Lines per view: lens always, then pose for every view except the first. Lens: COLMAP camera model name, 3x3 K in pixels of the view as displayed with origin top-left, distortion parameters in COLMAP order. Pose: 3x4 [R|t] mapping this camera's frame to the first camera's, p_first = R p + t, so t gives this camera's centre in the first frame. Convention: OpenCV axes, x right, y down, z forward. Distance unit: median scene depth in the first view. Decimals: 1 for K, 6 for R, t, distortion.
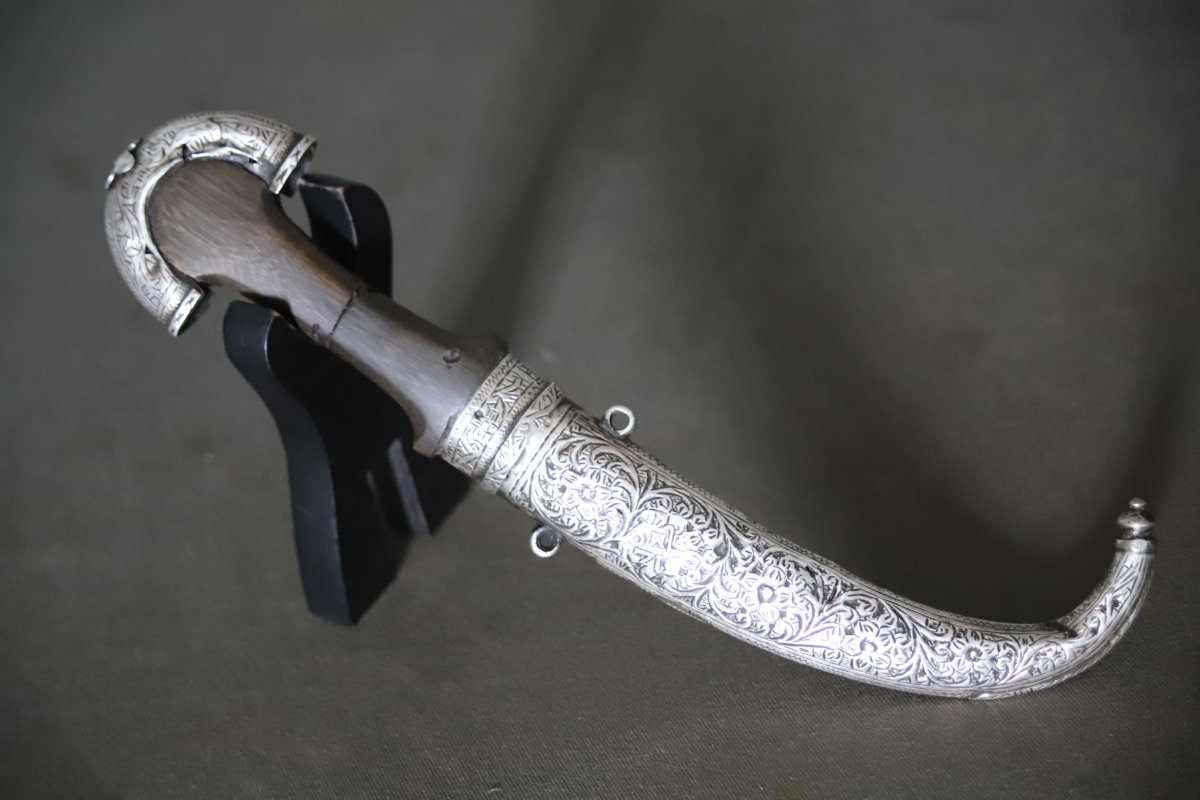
lens RADIAL K [[2337.1, 0, 600.0], [0, 2337.1, 400.0], [0, 0, 1]] dist [0.146305, -0.141375]
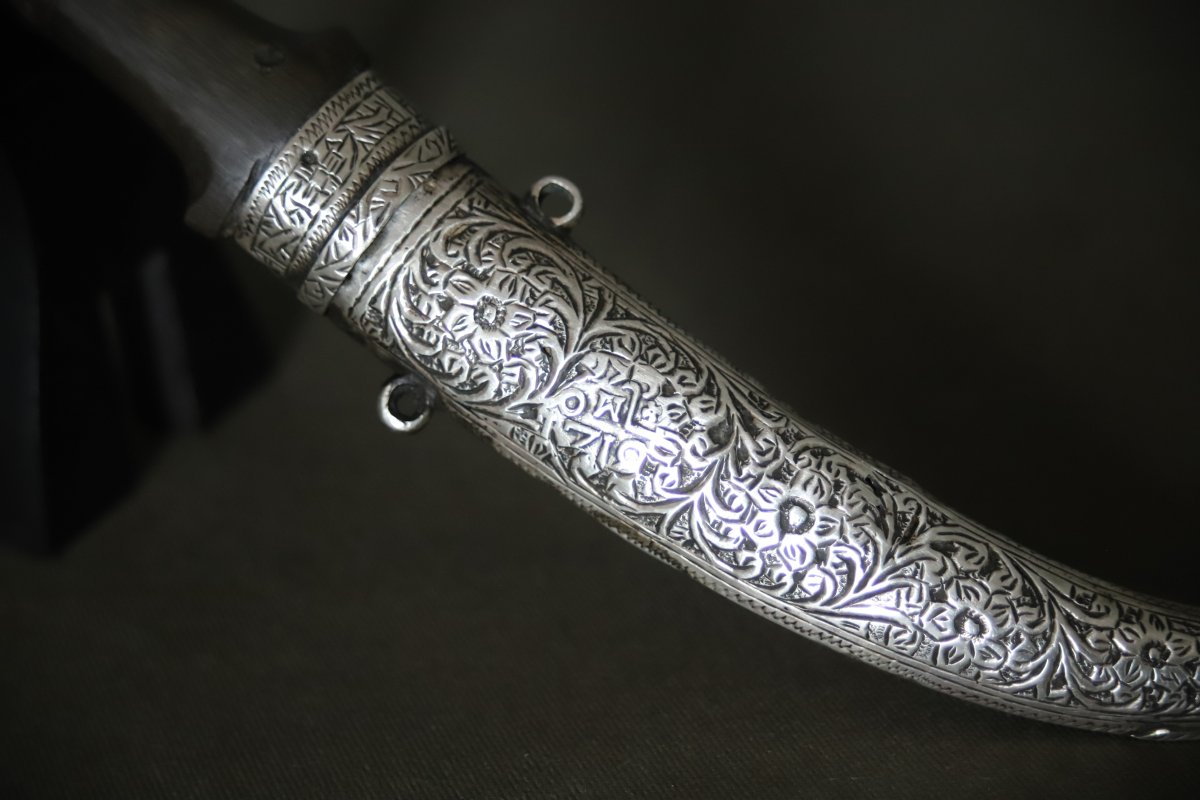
lens RADIAL K [[2337.1, 0, 600.0], [0, 2337.1, 400.0], [0, 0, 1]] dist [0.146305, -0.141375]
pose [[0.992334, 0.091763, 0.082776, -0.023842], [-0.084494, 0.992582, -0.087419, 0.106310], [-0.090184, 0.079754, 0.992727, 0.439532]]
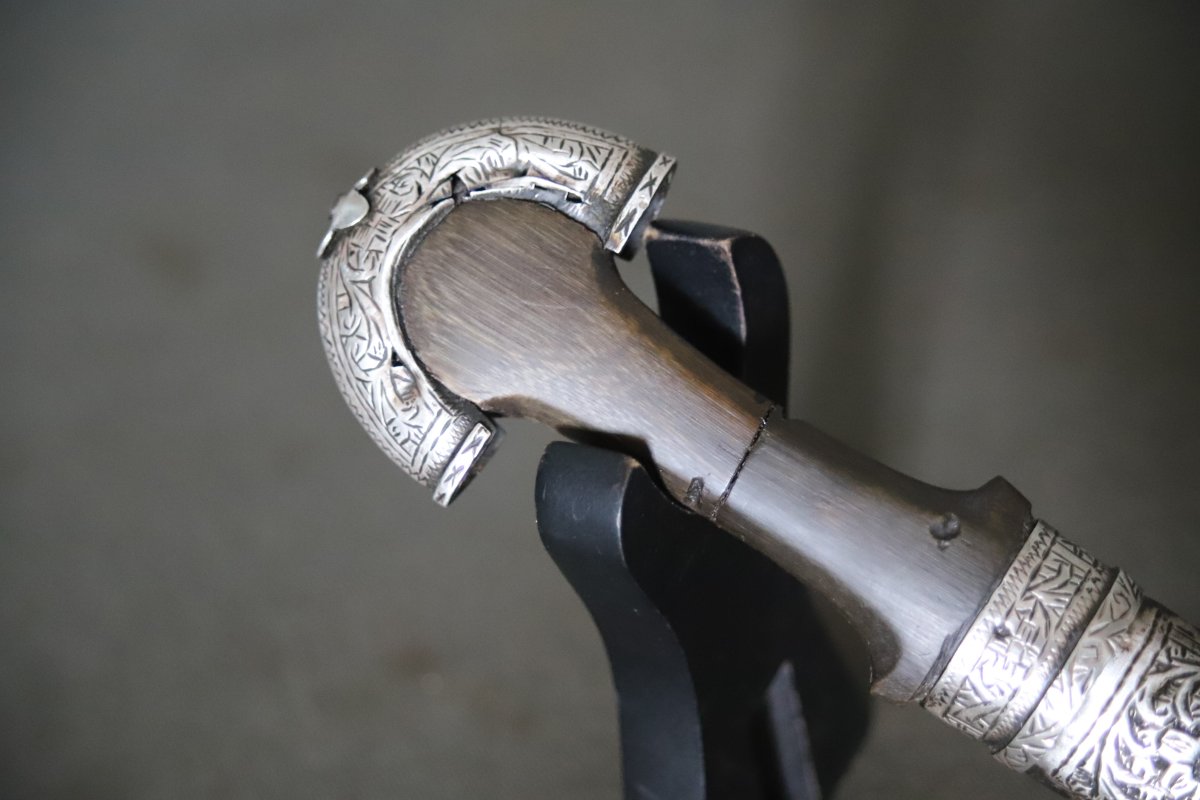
lens RADIAL K [[2337.1, 0, 600.0], [0, 2337.1, 400.0], [0, 0, 1]] dist [0.146305, -0.141375]
pose [[0.999499, -0.031360, 0.004321, -0.148031], [0.031533, 0.998323, -0.048553, -0.024748], [-0.002791, 0.048665, 0.998811, 0.435659]]
